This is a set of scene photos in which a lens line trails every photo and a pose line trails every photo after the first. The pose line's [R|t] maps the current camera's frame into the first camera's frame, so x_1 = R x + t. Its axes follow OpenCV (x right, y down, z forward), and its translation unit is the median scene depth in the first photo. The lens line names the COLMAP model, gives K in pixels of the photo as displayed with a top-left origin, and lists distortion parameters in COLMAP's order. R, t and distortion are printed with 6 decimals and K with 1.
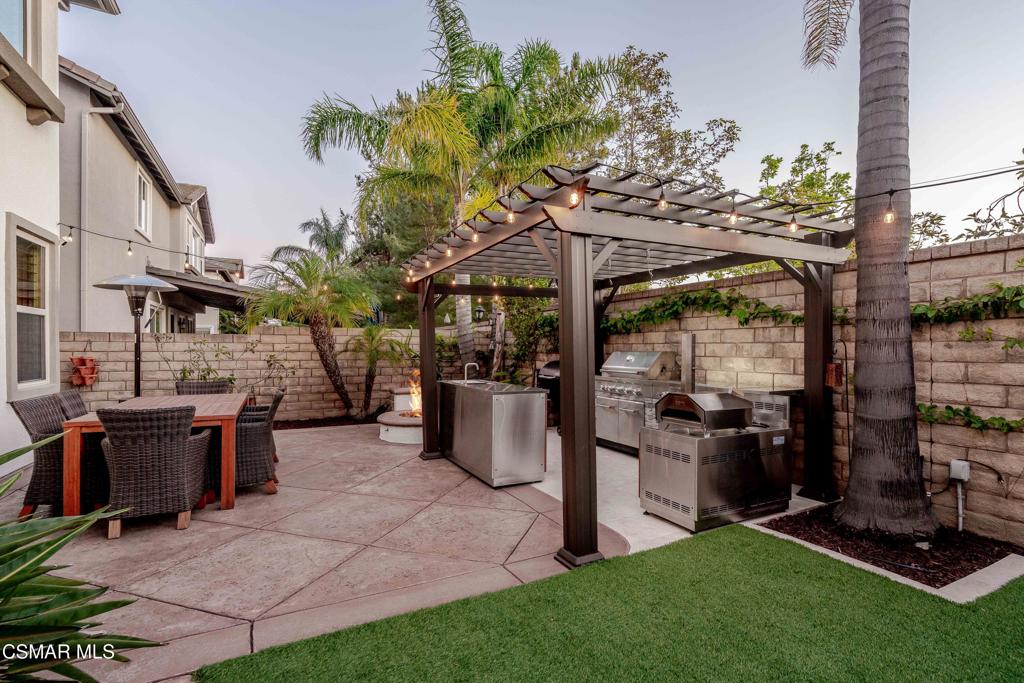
lens RADIAL K [[468.8, 0, 532.6], [0, 468.8, 354.3], [0, 0, 1]] dist [-0.035670, 0.004388]
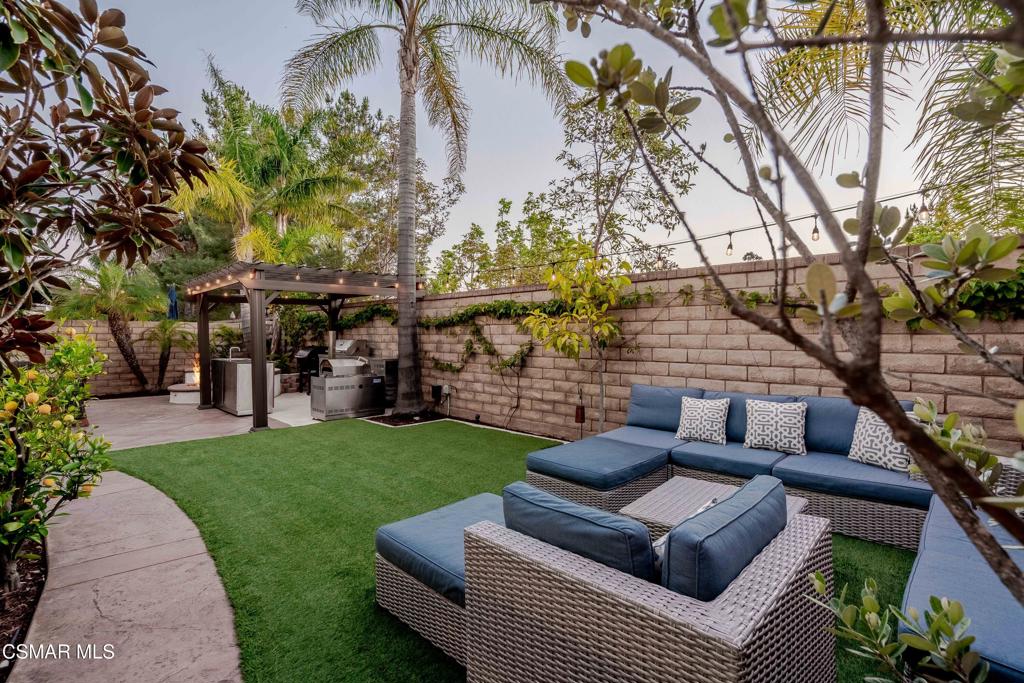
lens RADIAL K [[468.8, 0, 535.0], [0, 468.8, 337.5], [0, 0, 1]] dist [-0.035670, 0.004388]
pose [[0.947722, -0.001665, 0.319091, 0.330690], [0.004947, 0.999943, -0.009475, 0.005448], [-0.319057, 0.010558, 0.947677, -0.794452]]
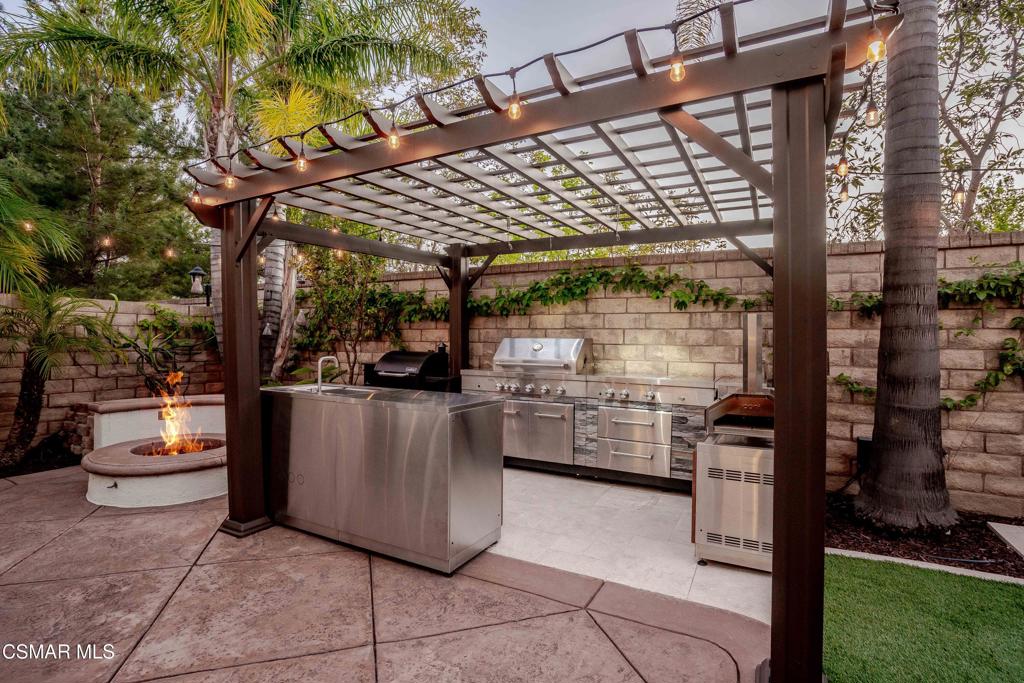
lens RADIAL K [[468.8, 0, 511.6], [0, 468.8, 337.6], [0, 0, 1]] dist [-0.035670, 0.004388]
pose [[0.830073, 0.006310, 0.557619, -0.265942], [0.000111, 0.999934, -0.011479, 0.001932], [-0.557655, 0.009591, 0.830018, 0.378083]]
